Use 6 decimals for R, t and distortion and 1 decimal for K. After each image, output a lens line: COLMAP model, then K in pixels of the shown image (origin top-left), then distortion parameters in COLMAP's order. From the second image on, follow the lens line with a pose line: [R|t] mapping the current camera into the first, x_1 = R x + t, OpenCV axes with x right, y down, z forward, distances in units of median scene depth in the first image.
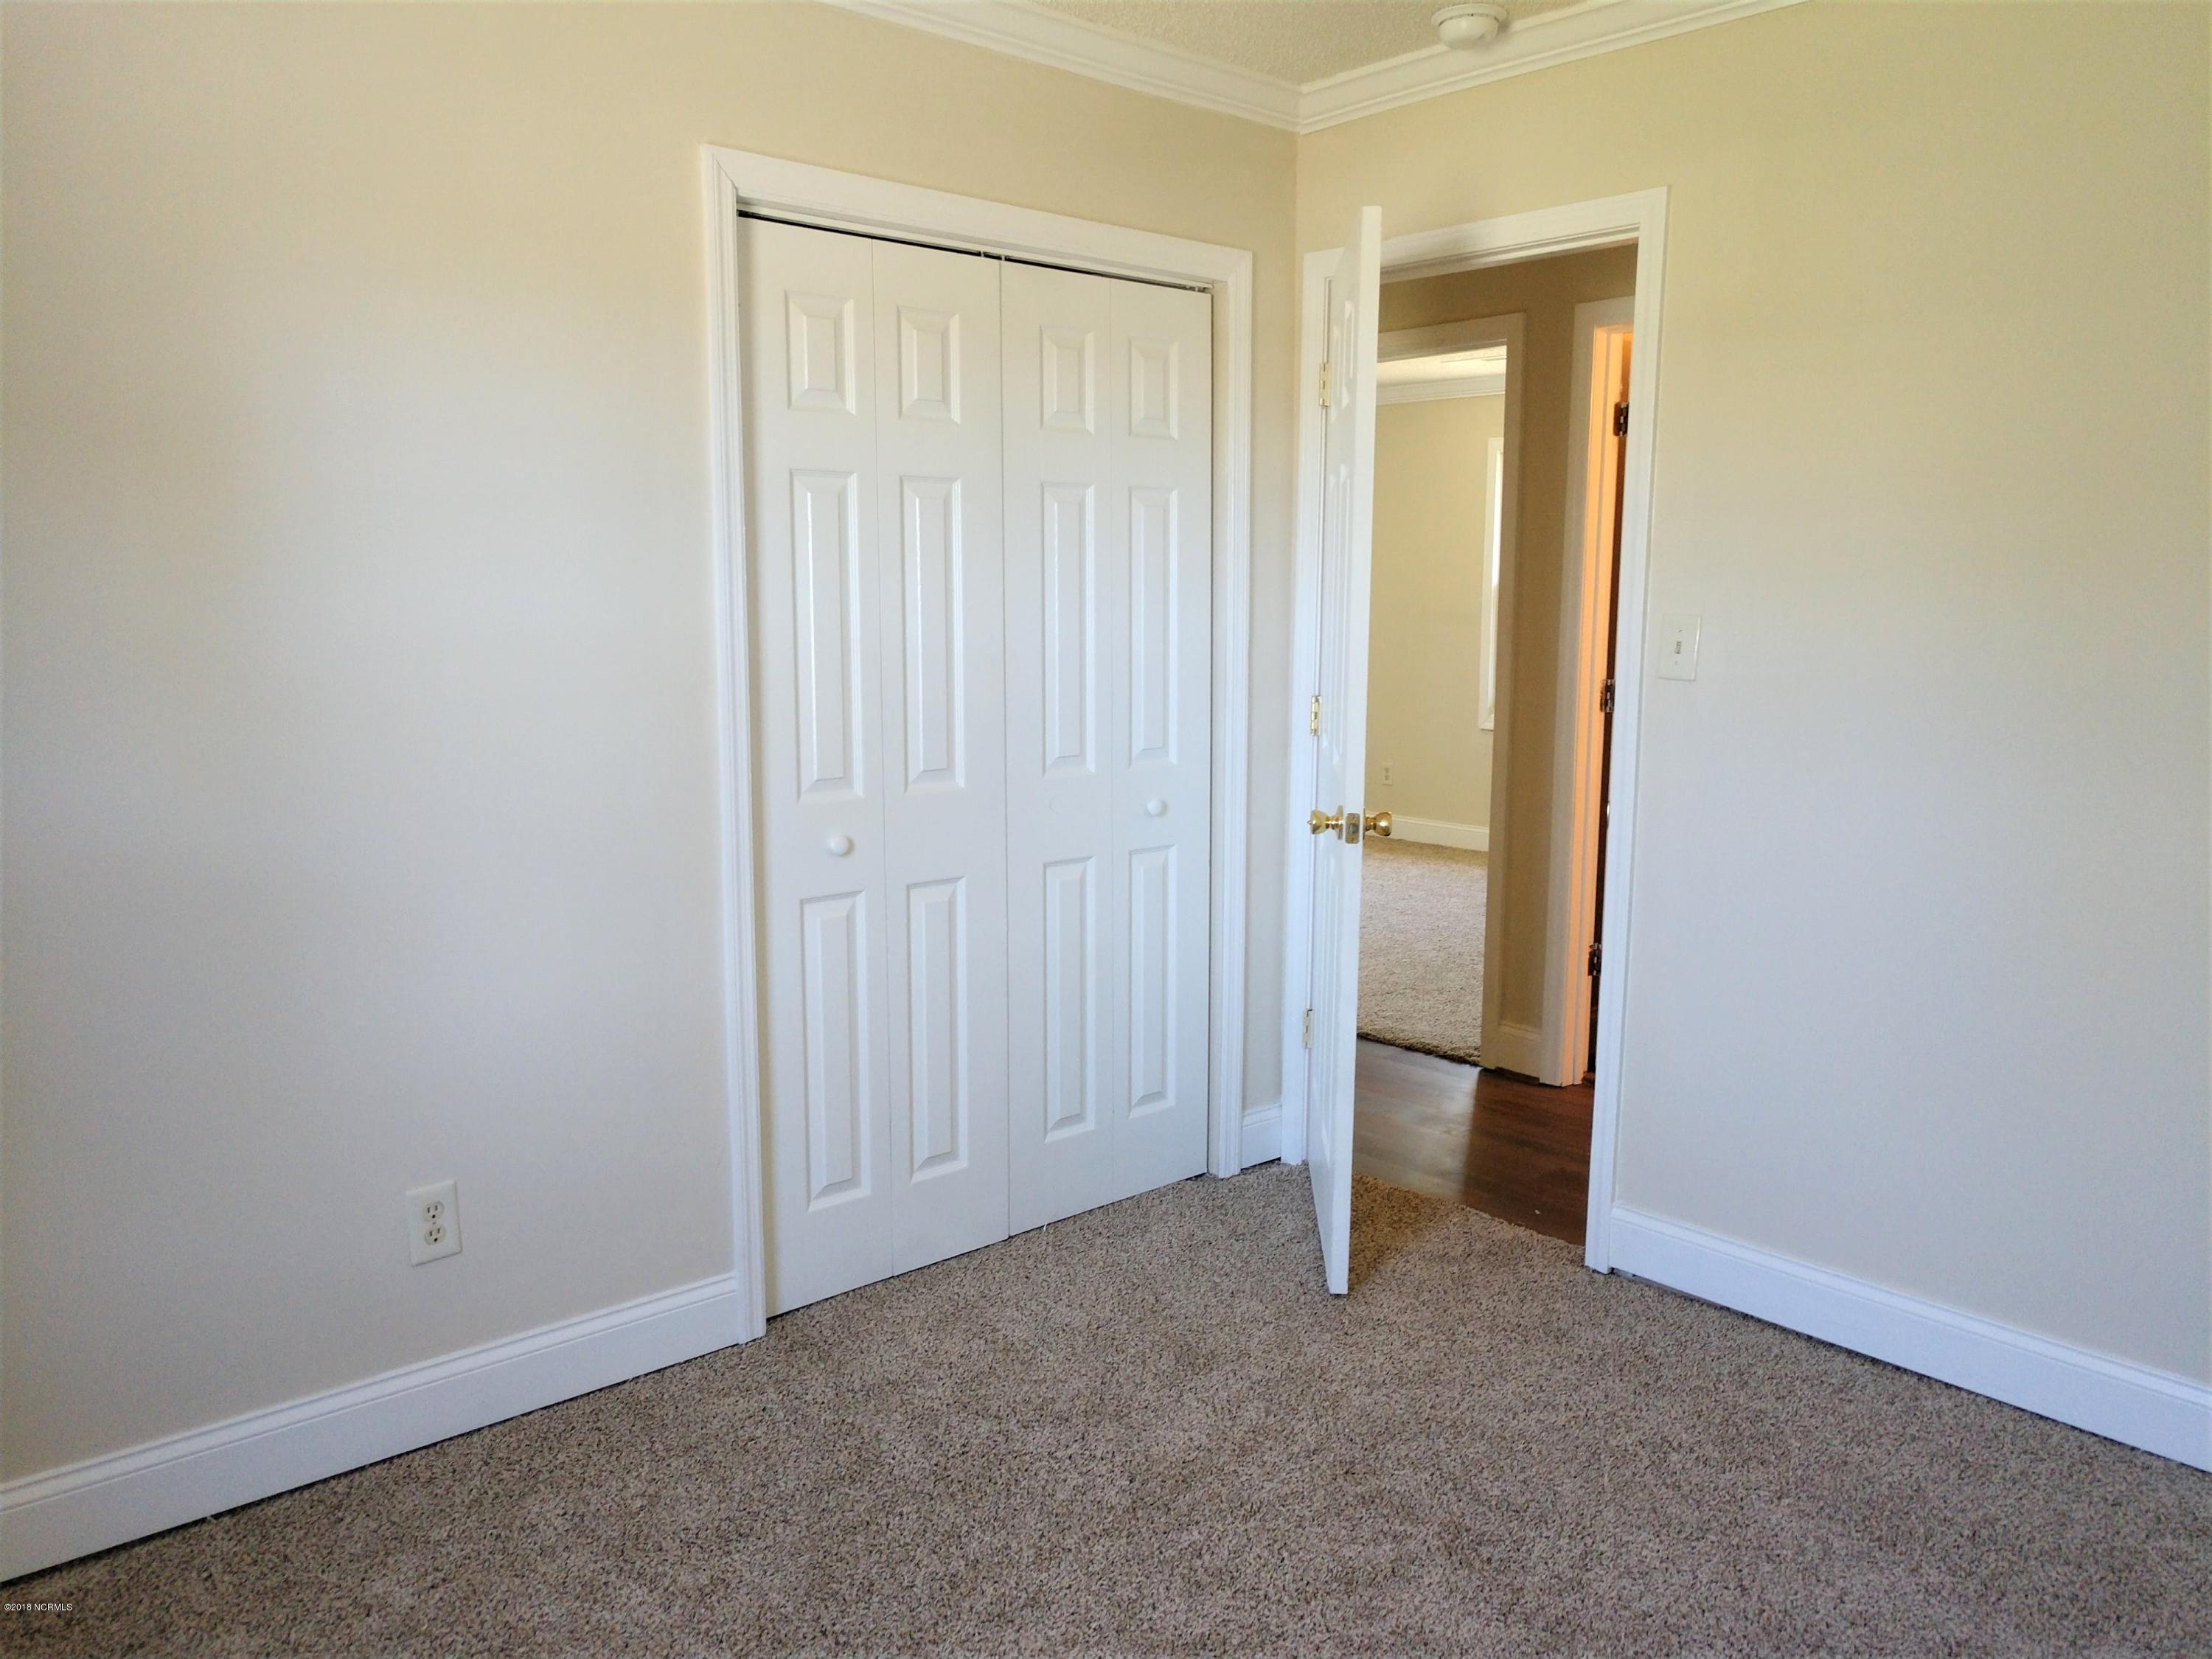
lens RADIAL K [[1679.3, 0, 1115.2], [0, 1679.3, 832.3], [0, 0, 1]] dist [0.013272, 0.001631]
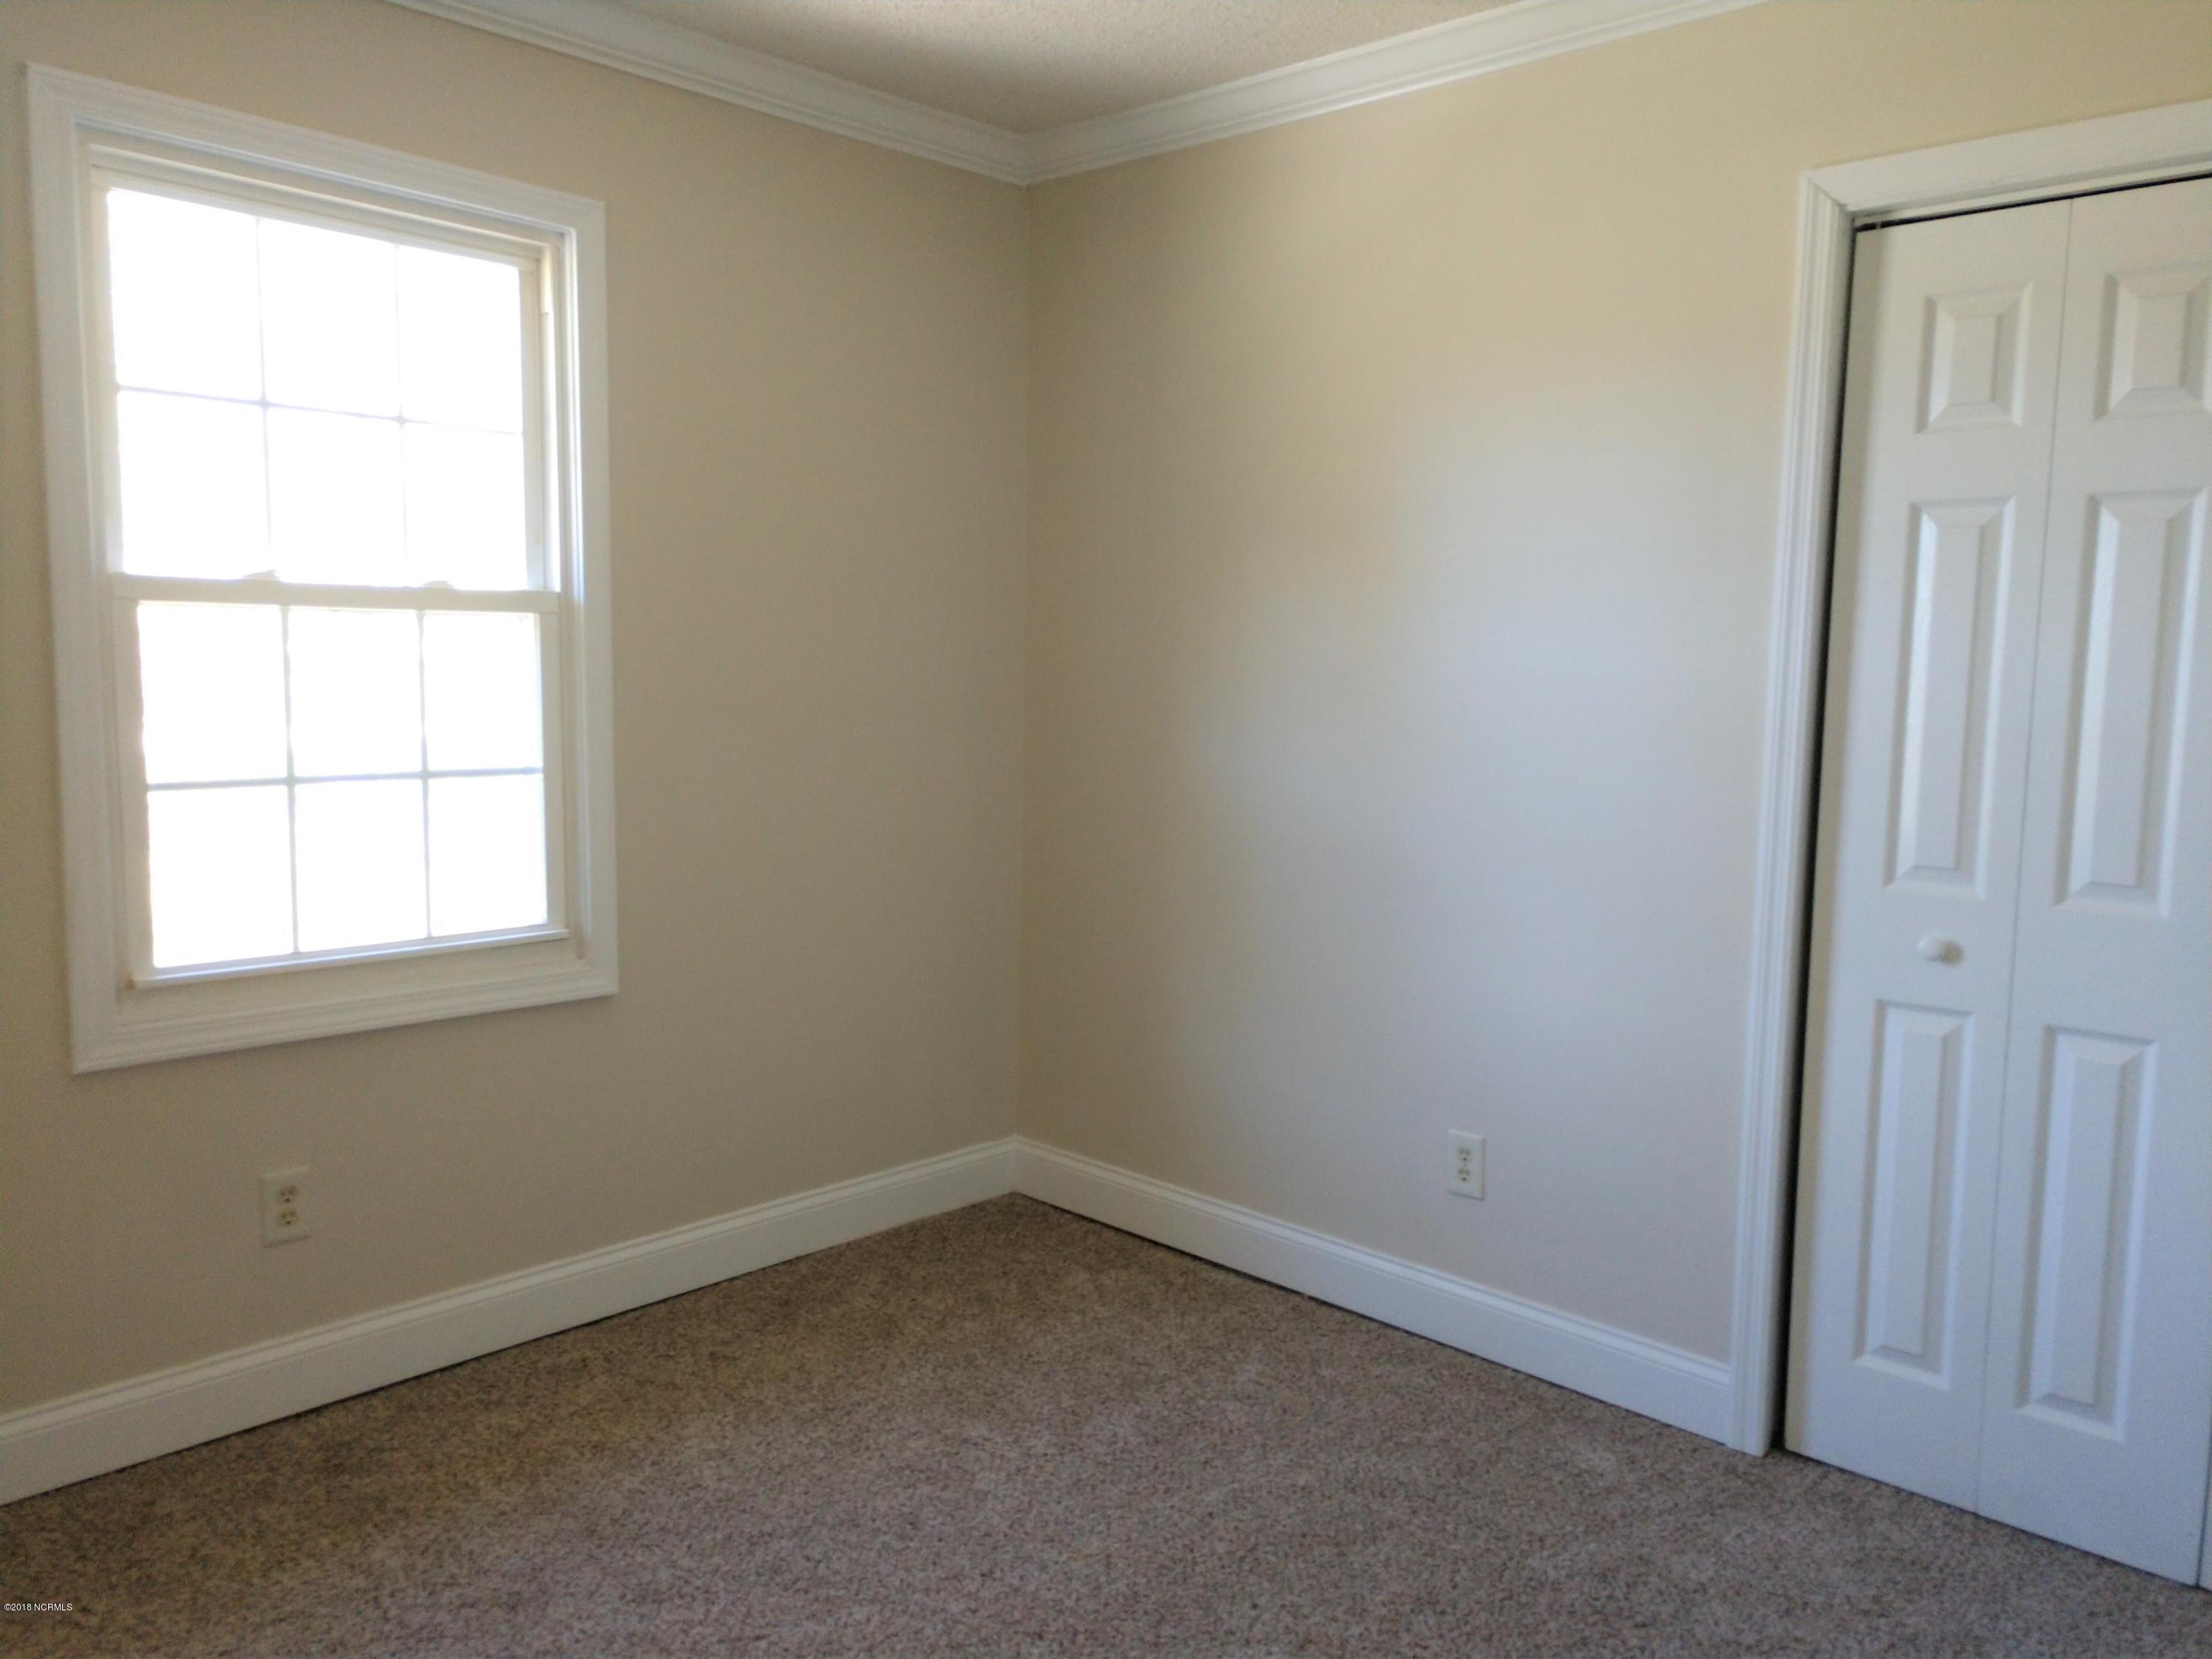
lens RADIAL K [[1679.3, 0, 1103.4], [0, 1679.3, 823.1], [0, 0, 1]] dist [0.013272, 0.001631]
pose [[0.076958, 0.110551, -0.990886, 0.729694], [-0.155512, 0.983001, 0.097594, -0.082707], [0.984832, 0.146584, 0.092842, 0.597538]]
